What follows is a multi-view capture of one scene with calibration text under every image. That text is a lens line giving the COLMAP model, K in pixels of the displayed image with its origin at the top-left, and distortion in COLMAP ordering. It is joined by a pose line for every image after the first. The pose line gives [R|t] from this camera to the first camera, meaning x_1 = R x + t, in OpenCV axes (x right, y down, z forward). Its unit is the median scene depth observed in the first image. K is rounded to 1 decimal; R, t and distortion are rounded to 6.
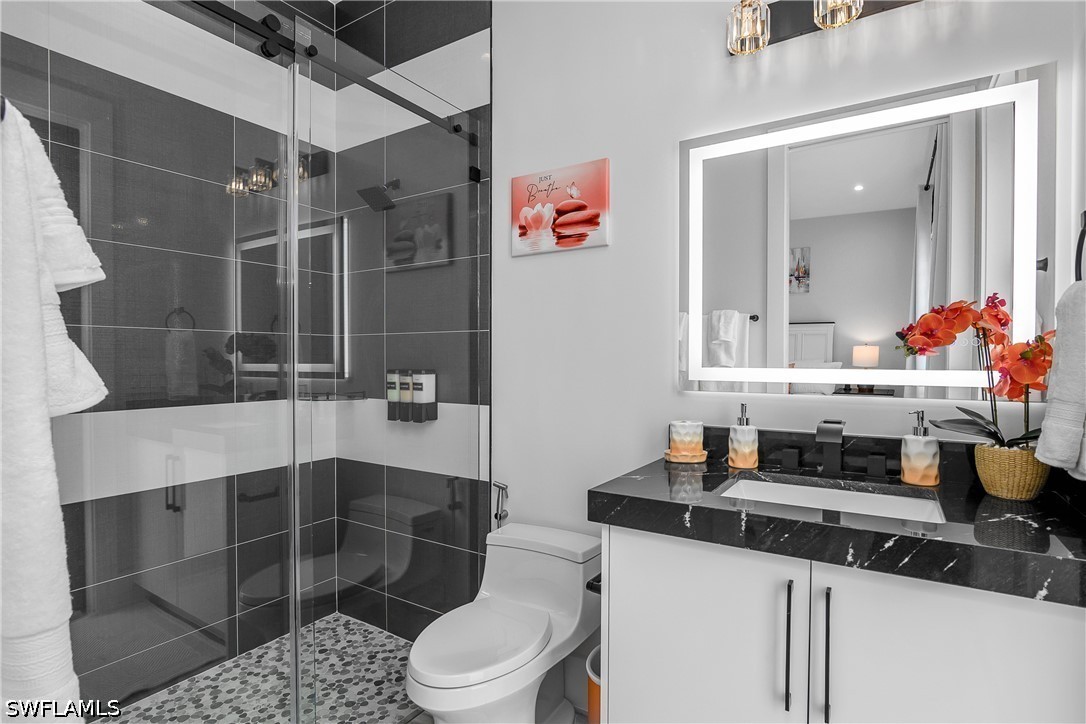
lens RADIAL K [[550.7, 0, 540.0], [0, 550.7, 362.1], [0, 0, 1]] dist [-0.022949, 0.007575]
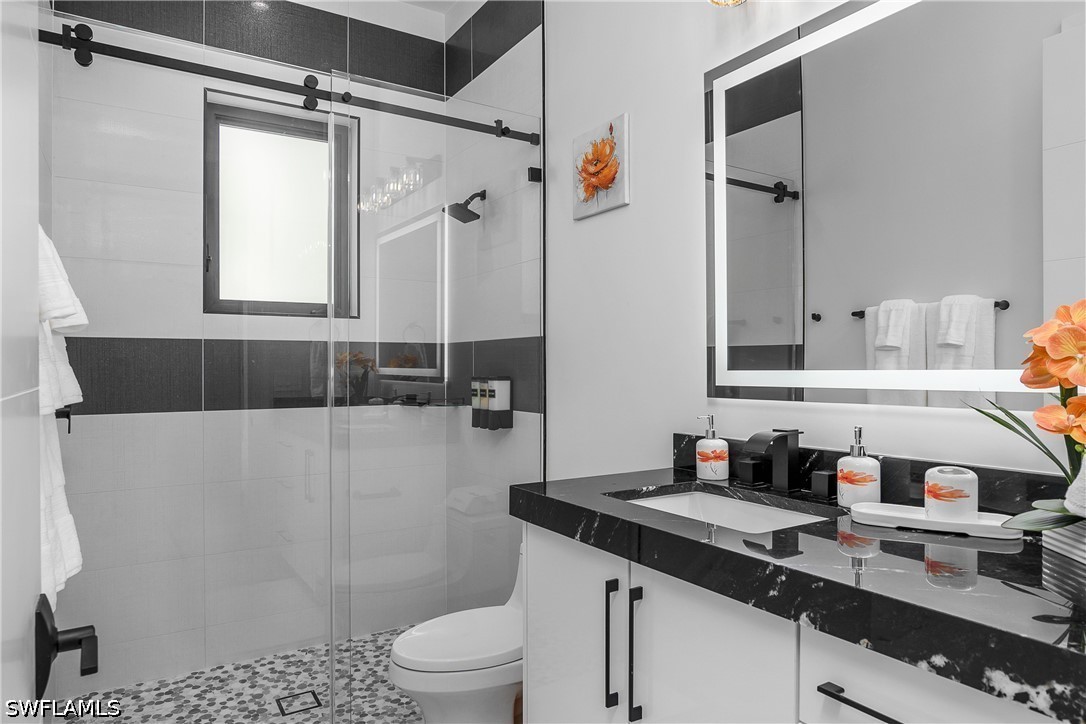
lens RADIAL K [[692.7, 0, 547.9], [0, 692.7, 365.1], [0, 0, 1]] dist [-0.029434, 0.005588]
pose [[0.909279, -0.010339, -0.416059, 0.388739], [0.005726, 0.999908, -0.012332, 0.009462], [0.416148, 0.008831, 0.909254, -0.093907]]
